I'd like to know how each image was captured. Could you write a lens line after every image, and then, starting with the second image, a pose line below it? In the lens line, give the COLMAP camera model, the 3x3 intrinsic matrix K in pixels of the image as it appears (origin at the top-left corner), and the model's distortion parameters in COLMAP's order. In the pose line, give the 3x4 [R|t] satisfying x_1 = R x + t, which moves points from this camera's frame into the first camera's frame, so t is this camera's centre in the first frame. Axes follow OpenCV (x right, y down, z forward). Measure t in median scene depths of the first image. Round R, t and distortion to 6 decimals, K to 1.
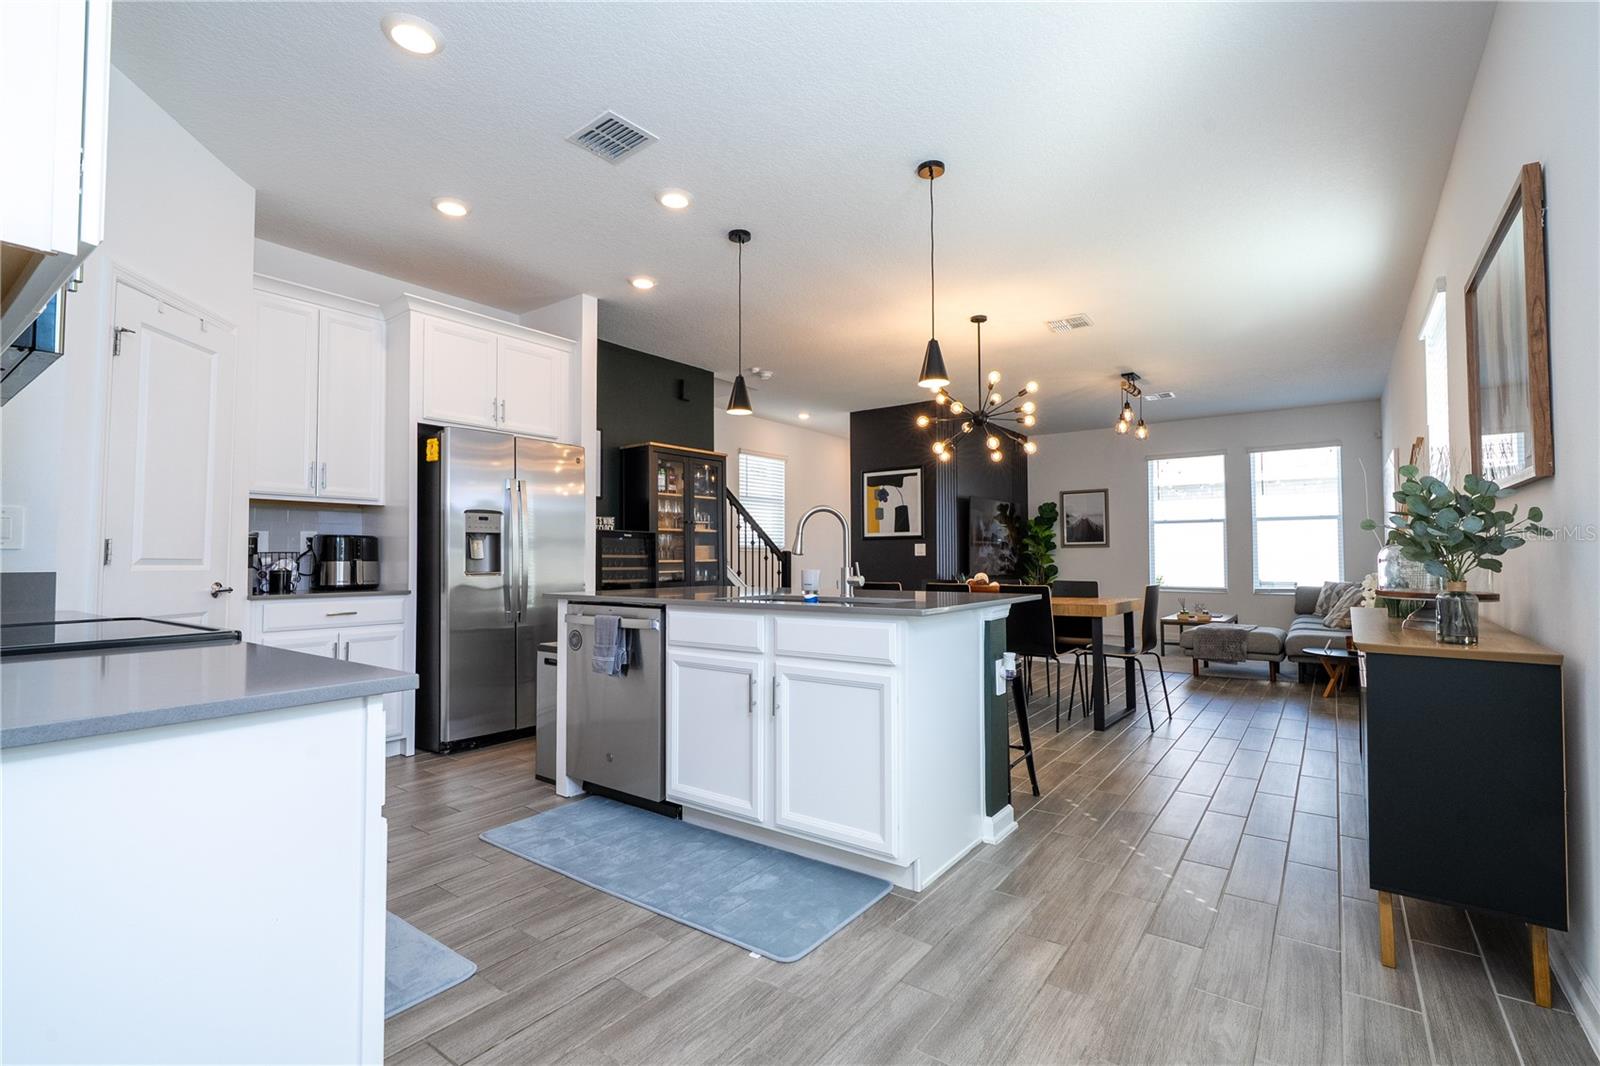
lens RADIAL K [[718.5, 0, 810.0], [0, 718.5, 531.7], [0, 0, 1]] dist [-0.004534, 0.000861]
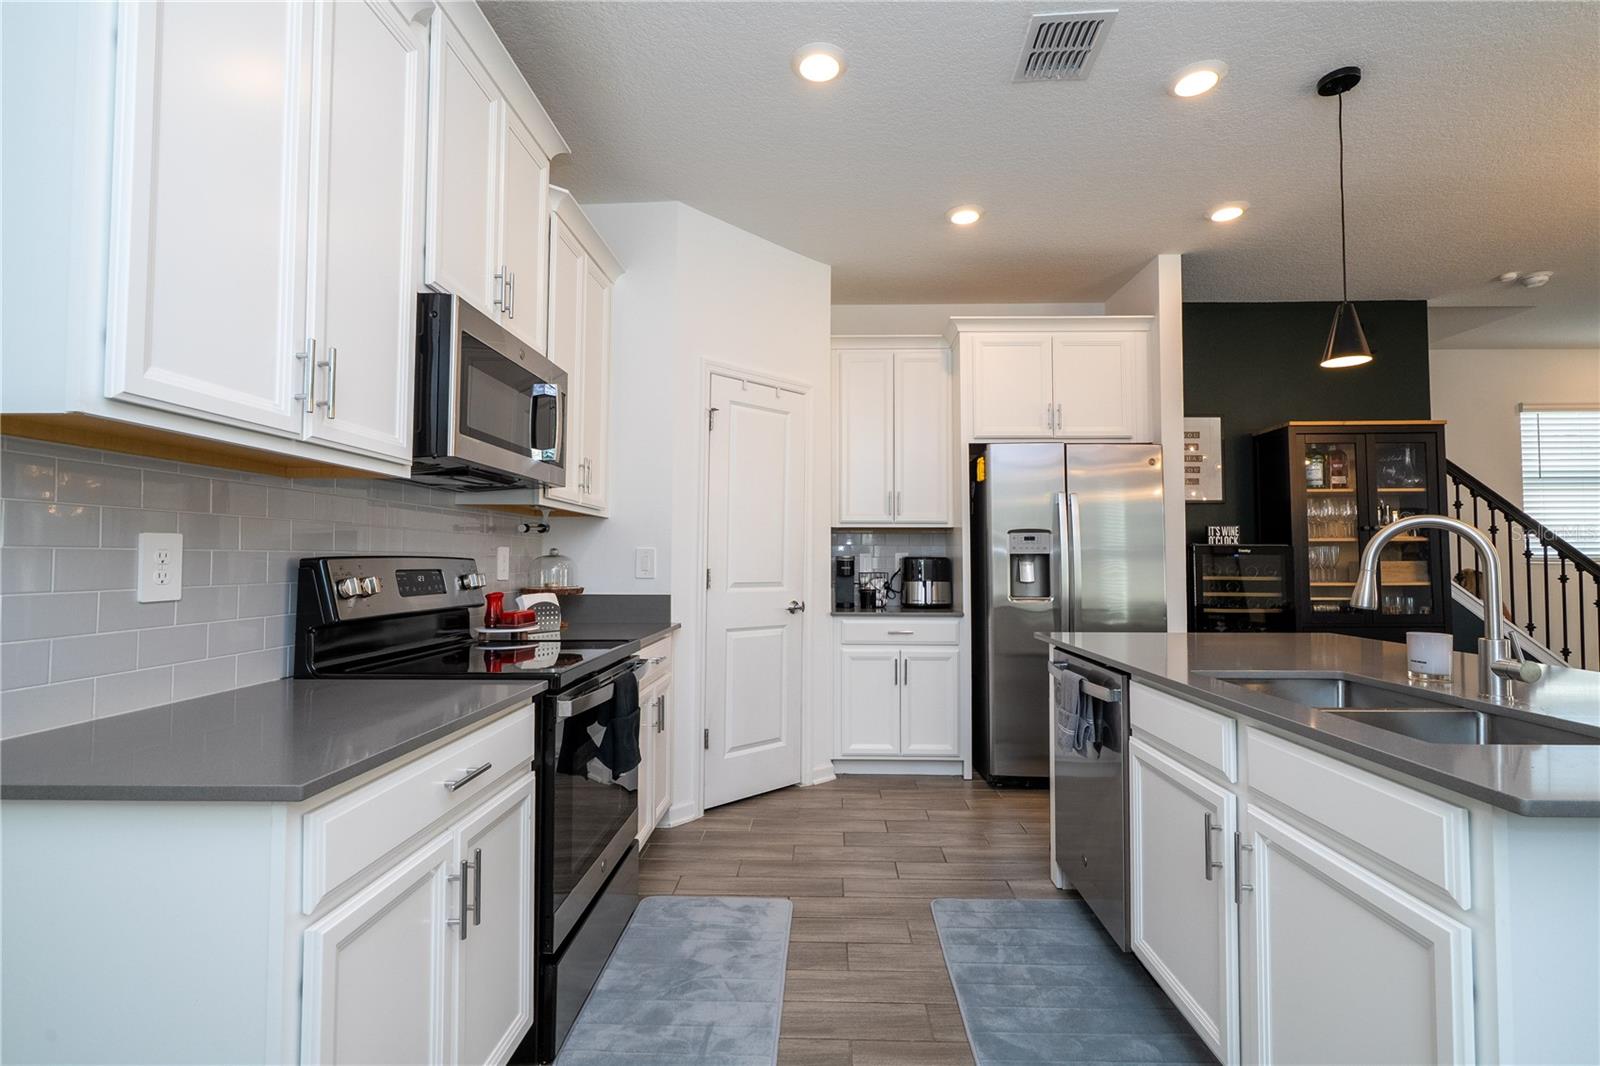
lens RADIAL K [[718.5, 0, 798.1], [0, 718.5, 534.9], [0, 0, 1]] dist [-0.004534, 0.000861]
pose [[0.566971, -0.025416, -0.823346, 0.145450], [0.027367, 0.999553, -0.012010, -0.022371], [0.823283, -0.015723, 0.567413, 0.261932]]
